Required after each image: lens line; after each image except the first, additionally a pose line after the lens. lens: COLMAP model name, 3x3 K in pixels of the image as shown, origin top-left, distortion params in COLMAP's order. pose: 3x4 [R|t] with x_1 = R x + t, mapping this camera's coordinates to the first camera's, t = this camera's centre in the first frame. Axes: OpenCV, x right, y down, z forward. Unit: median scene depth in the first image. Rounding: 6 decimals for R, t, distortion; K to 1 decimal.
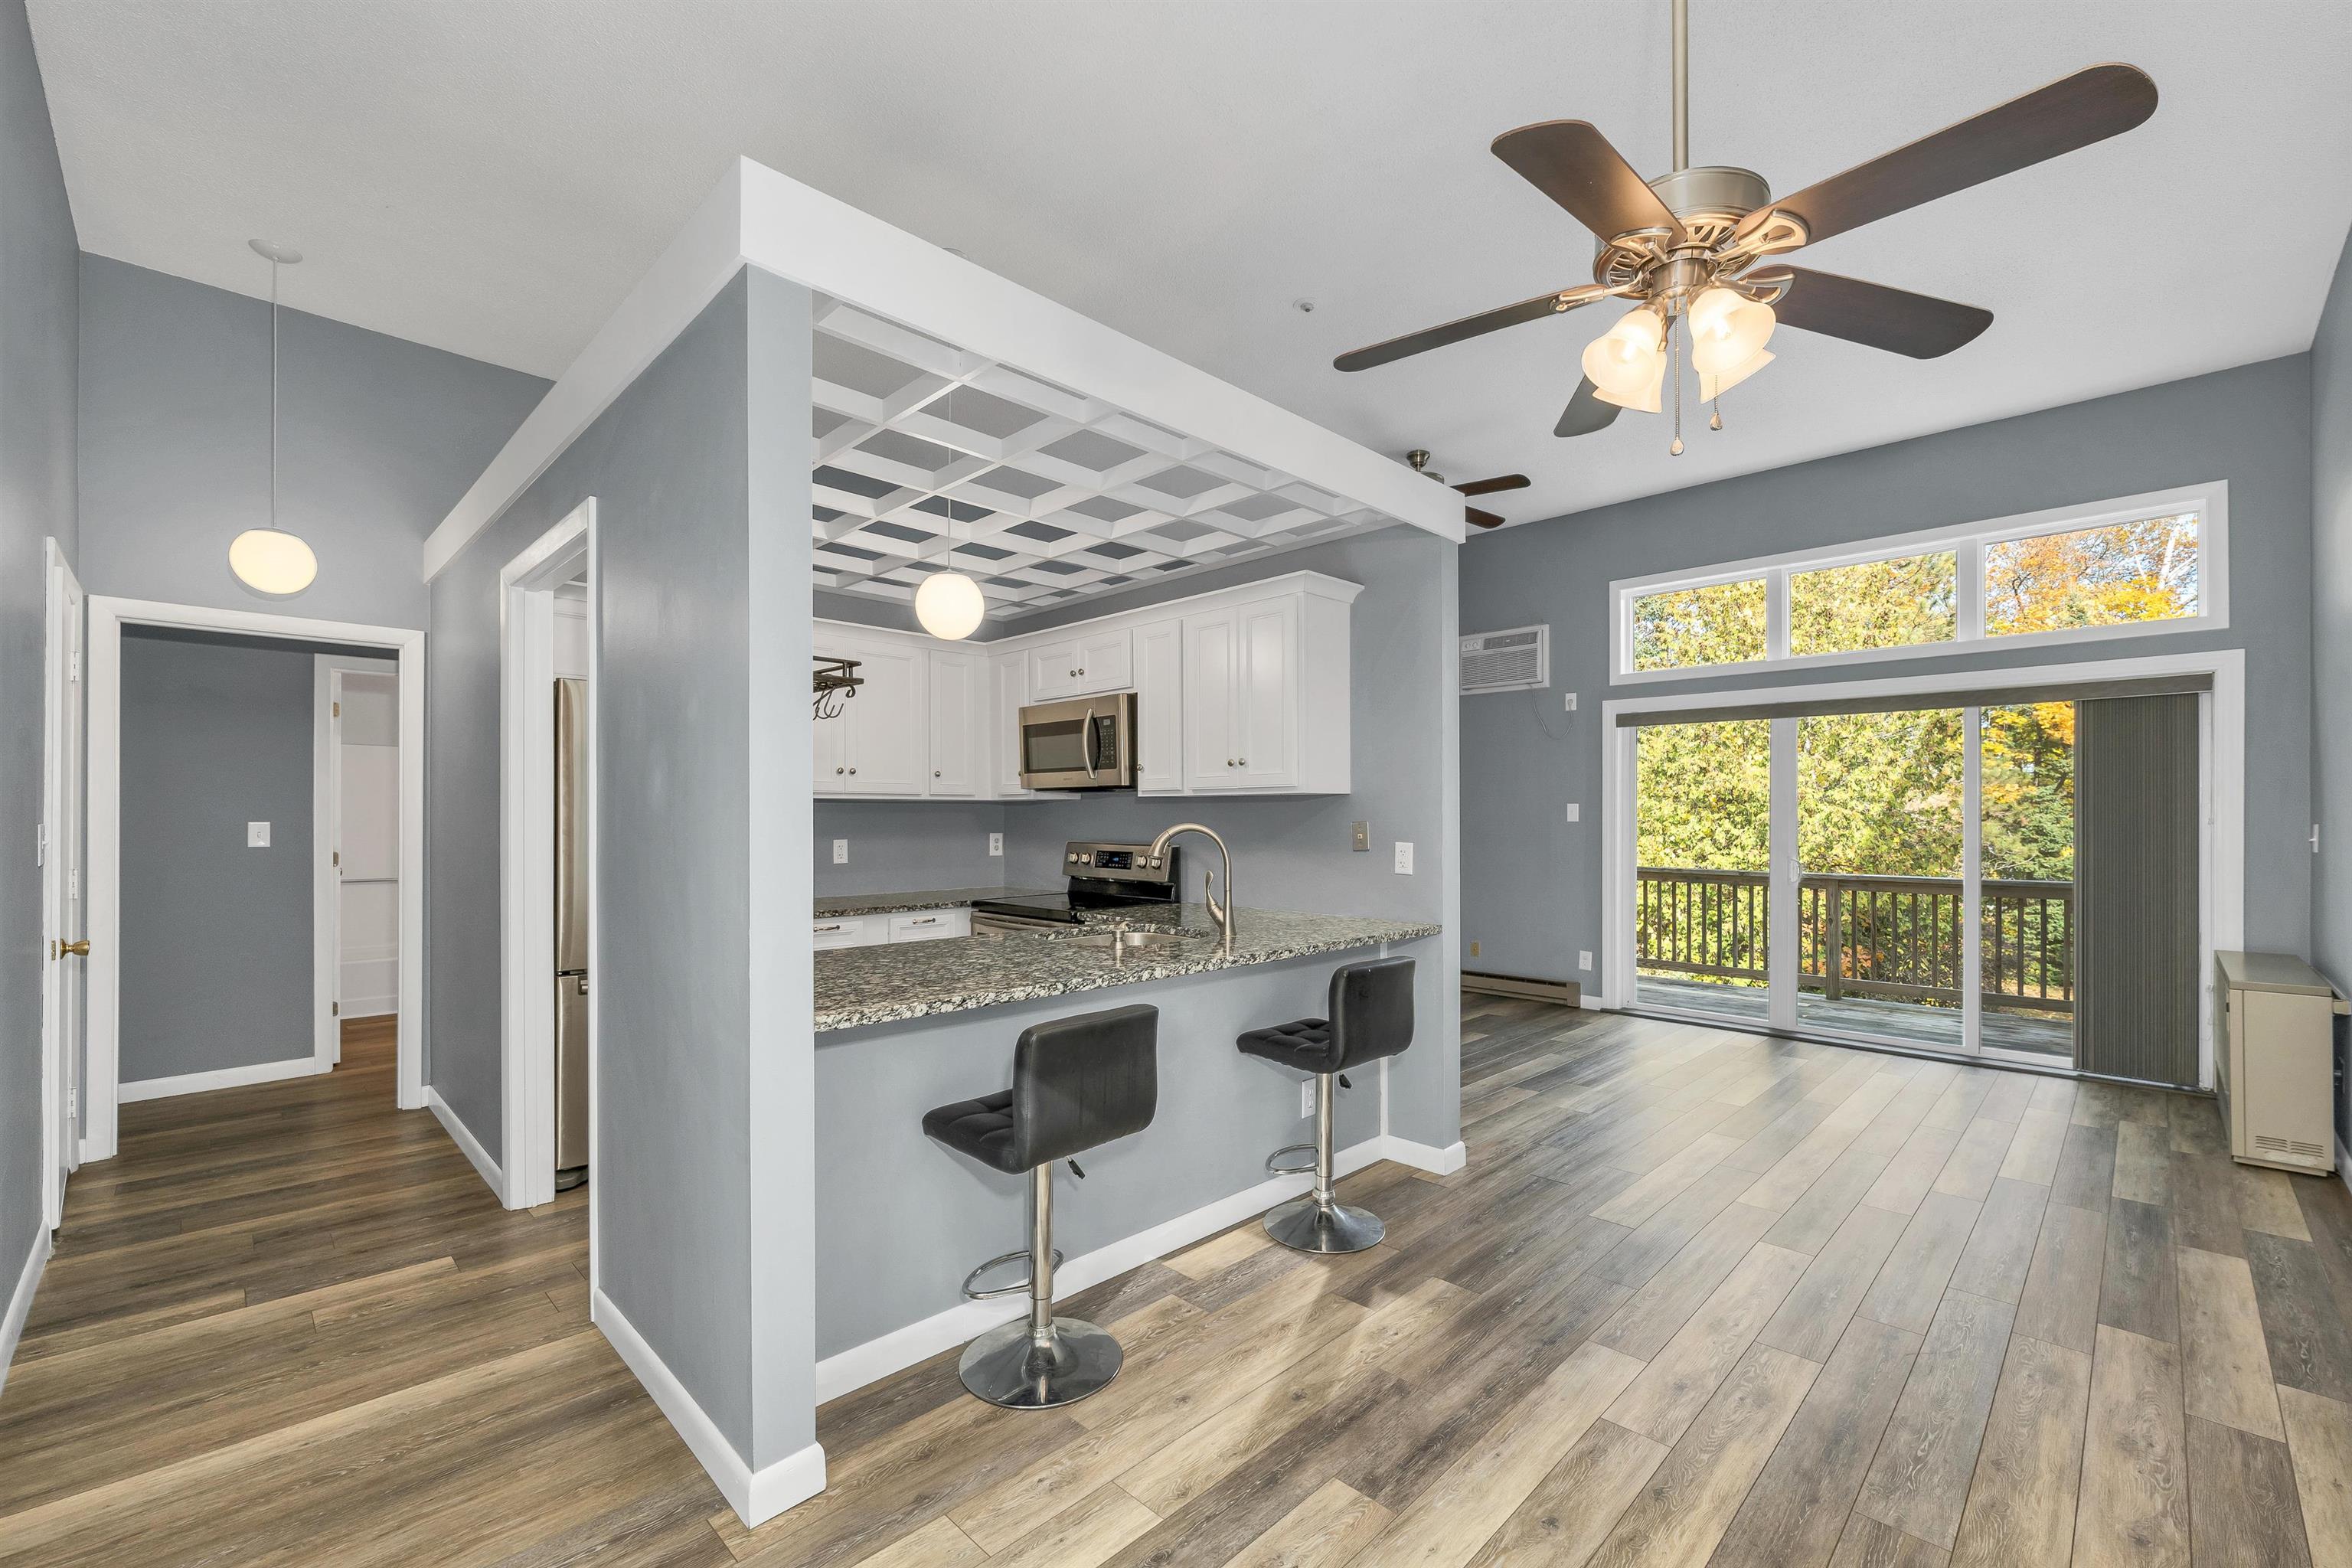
lens RADIAL K [[980.9, 0, 1178.6], [0, 980.9, 813.9], [0, 0, 1]] dist [0.000610, 0.000214]
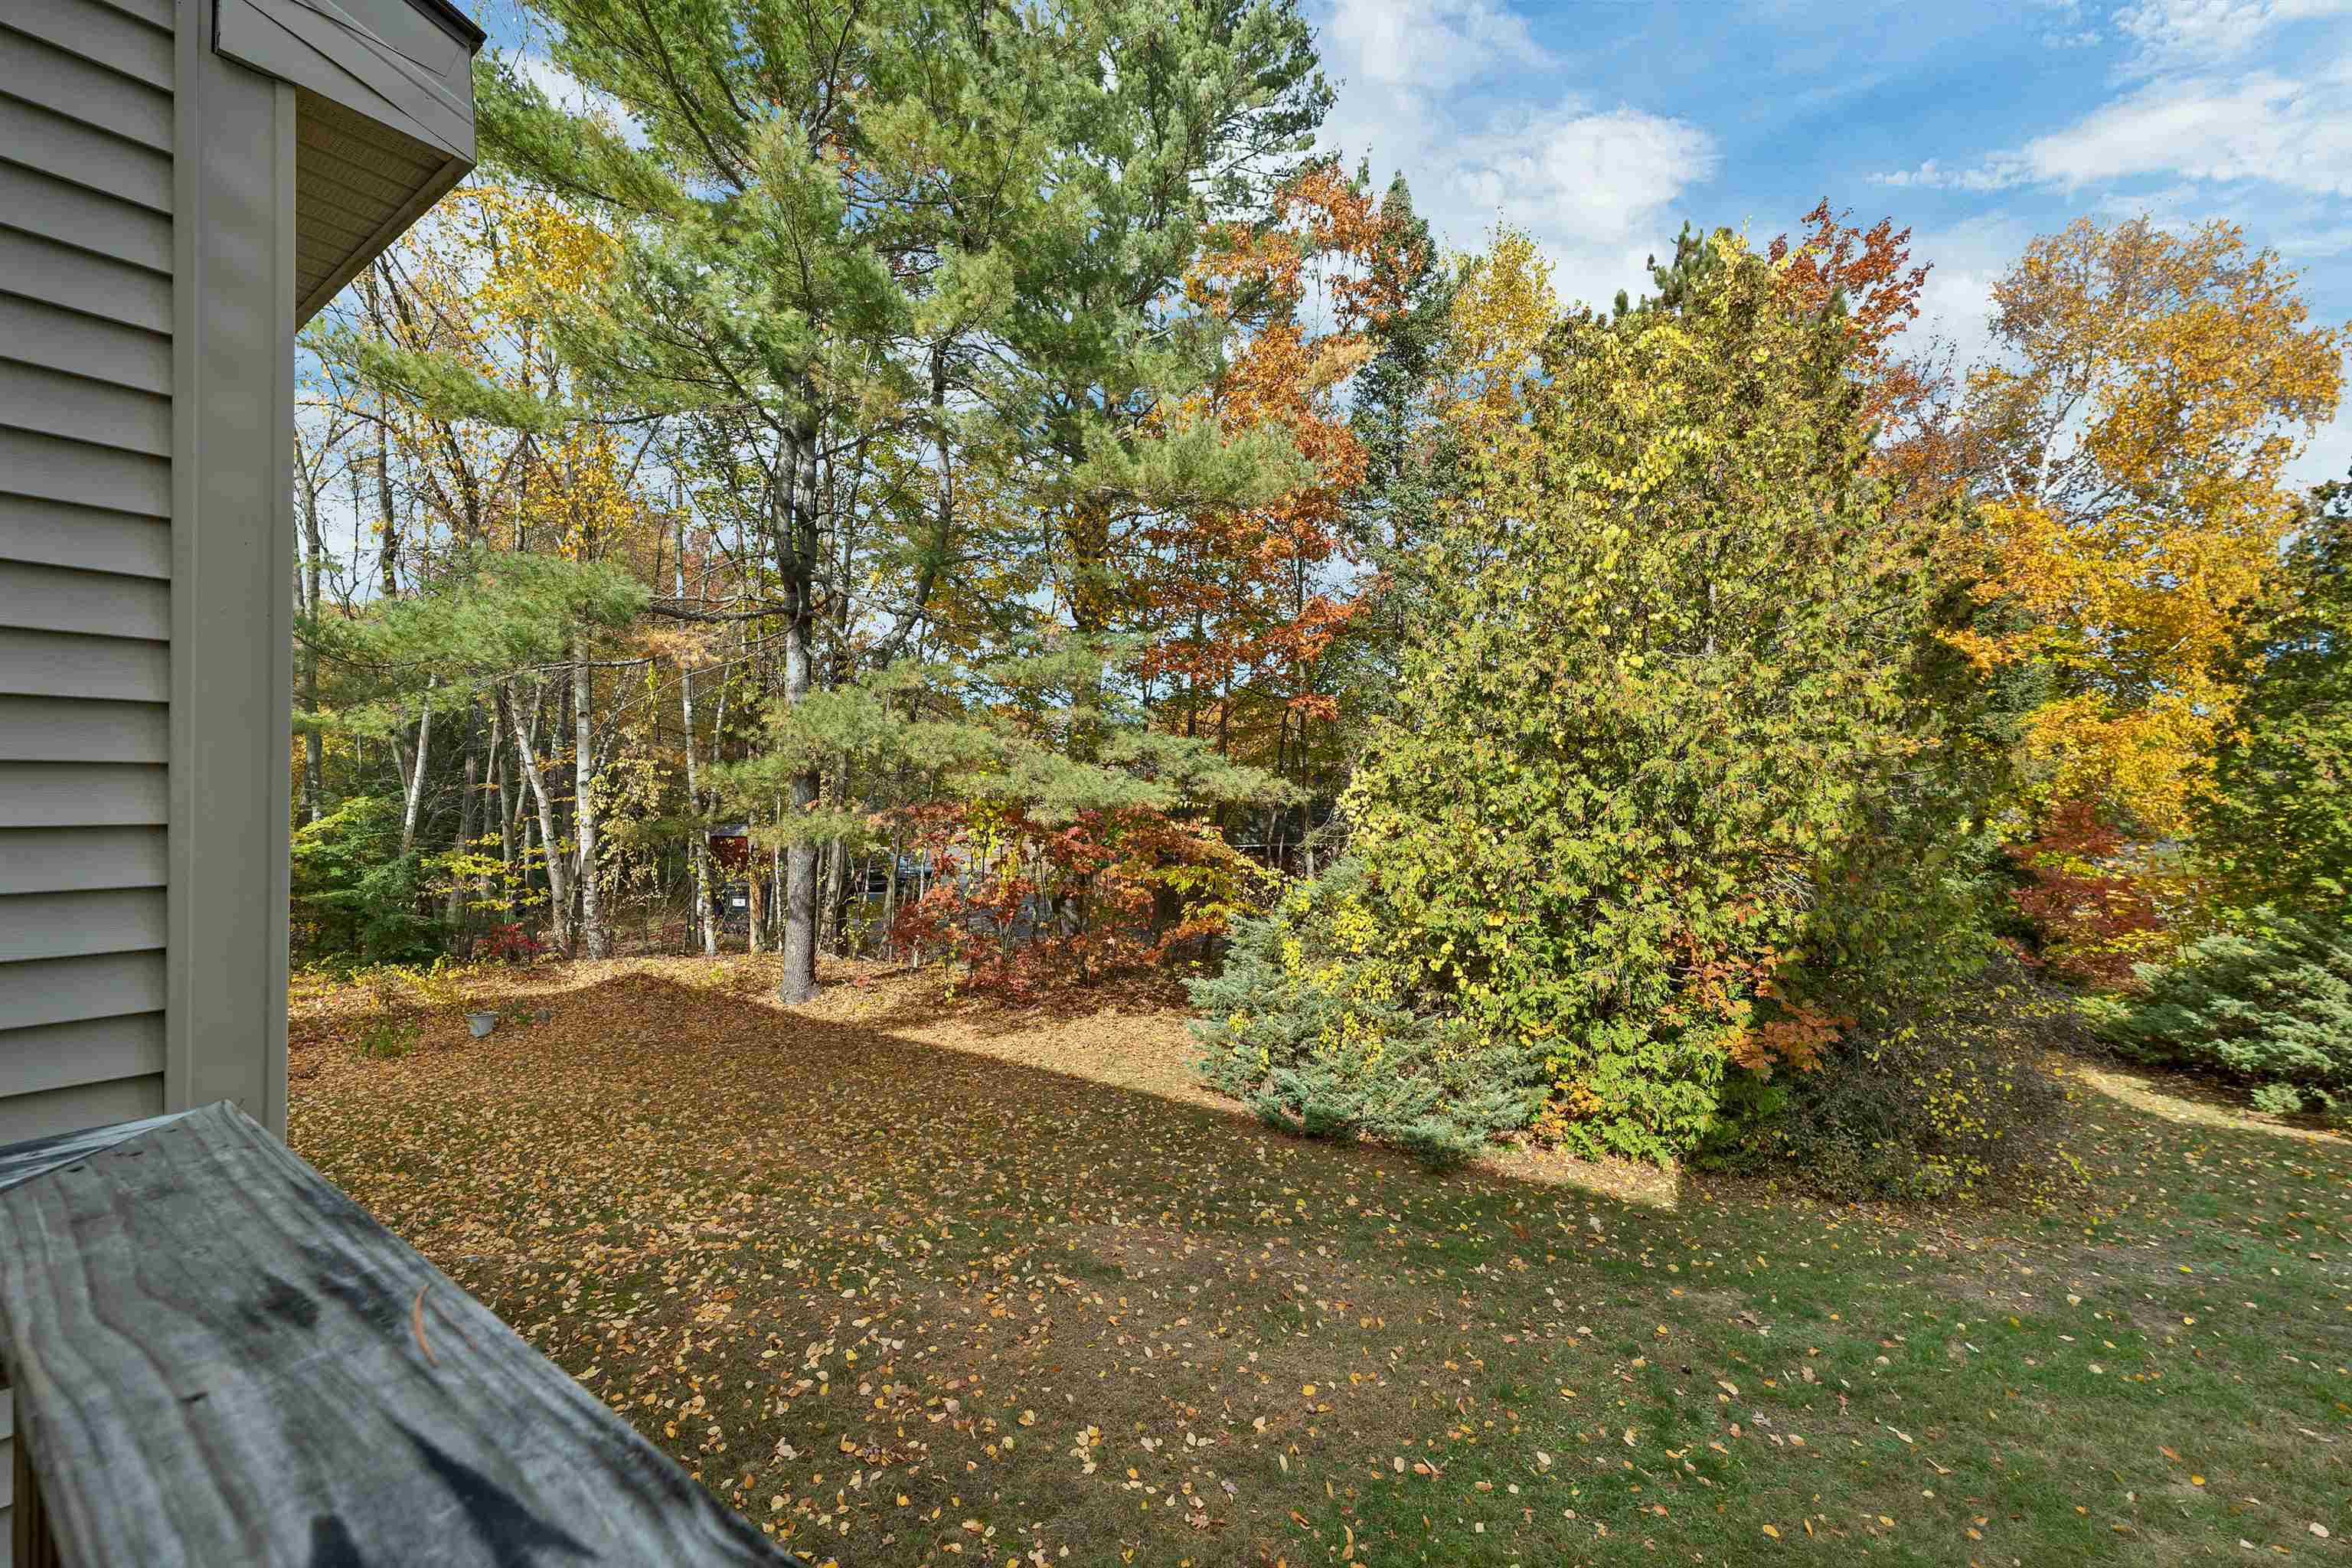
lens RADIAL K [[997.6, 0, 1183.1], [0, 997.6, 781.3], [0, 0, 1]] dist [-0.003623, 0.000058]
pose [[0.987204, -0.005648, 0.159362, 0.844628], [0.007317, 0.999924, -0.009887, 0.047327], [-0.159294, 0.010927, 0.987171, 1.651826]]
